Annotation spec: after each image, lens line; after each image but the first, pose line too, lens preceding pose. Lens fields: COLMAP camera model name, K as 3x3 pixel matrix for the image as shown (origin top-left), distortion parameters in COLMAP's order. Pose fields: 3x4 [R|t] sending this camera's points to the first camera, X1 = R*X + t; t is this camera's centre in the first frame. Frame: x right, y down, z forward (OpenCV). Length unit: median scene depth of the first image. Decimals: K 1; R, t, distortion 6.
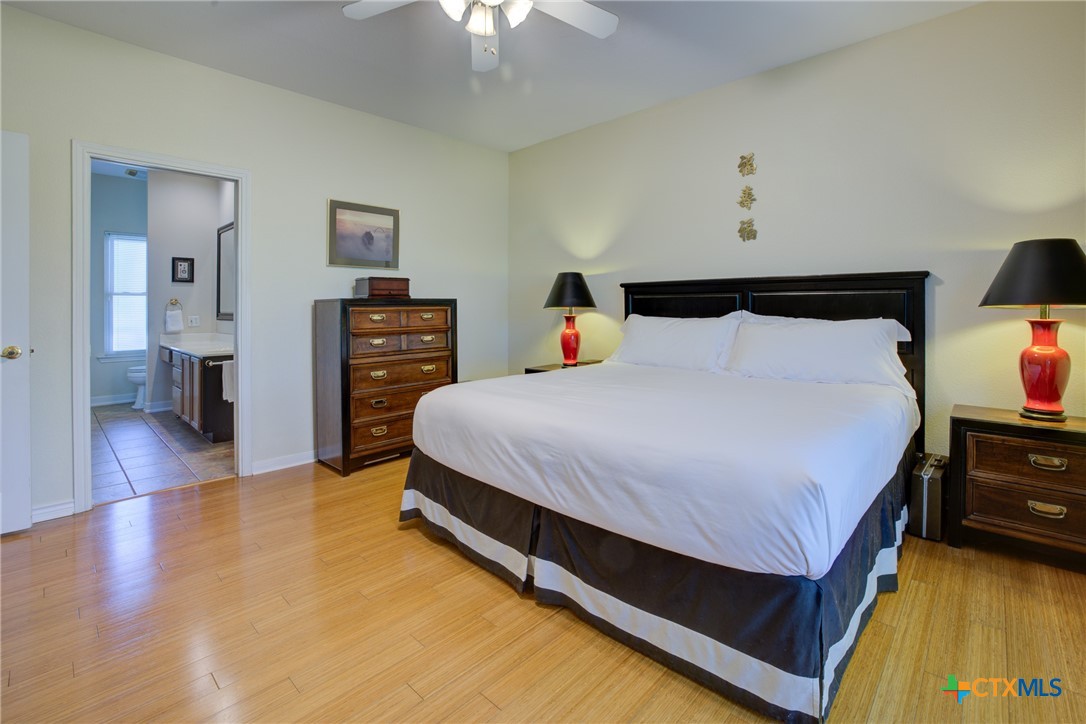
lens RADIAL K [[484.7, 0, 544.9], [0, 484.7, 316.1], [0, 0, 1]] dist [-0.032488, 0.000471]
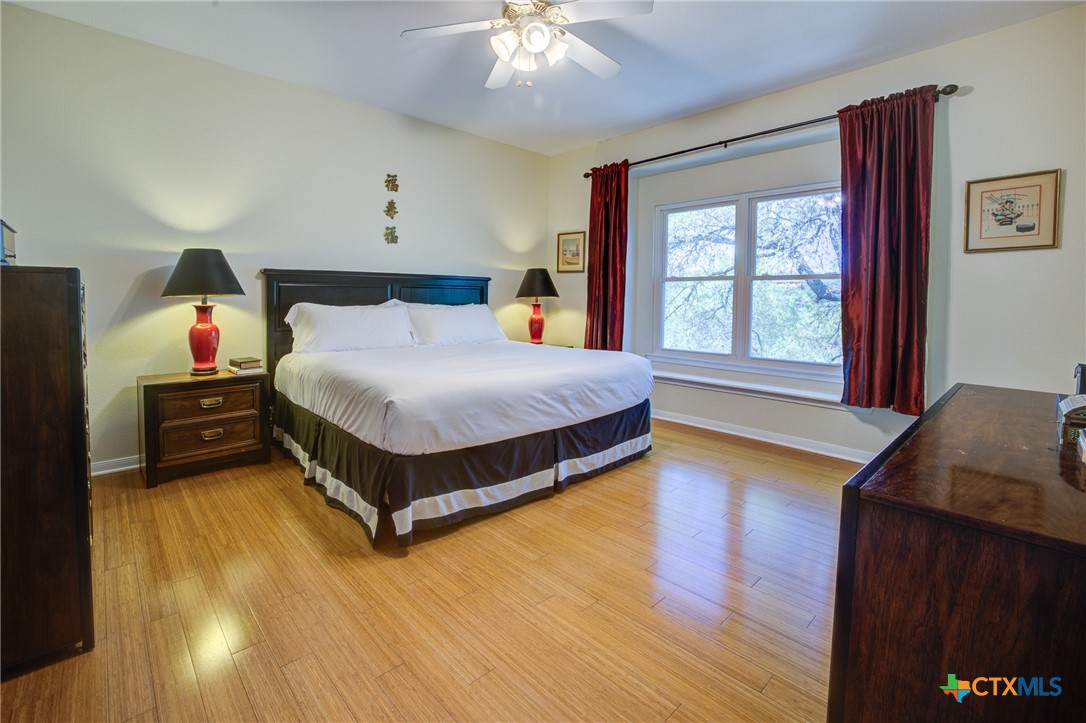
lens RADIAL K [[484.7, 0, 544.9], [0, 484.7, 315.6], [0, 0, 1]] dist [-0.032488, 0.000471]
pose [[0.066229, -0.032692, 0.997269, -1.070590], [0.006299, 0.999457, 0.032345, -0.005889], [-0.997785, 0.004139, 0.066399, 0.666961]]
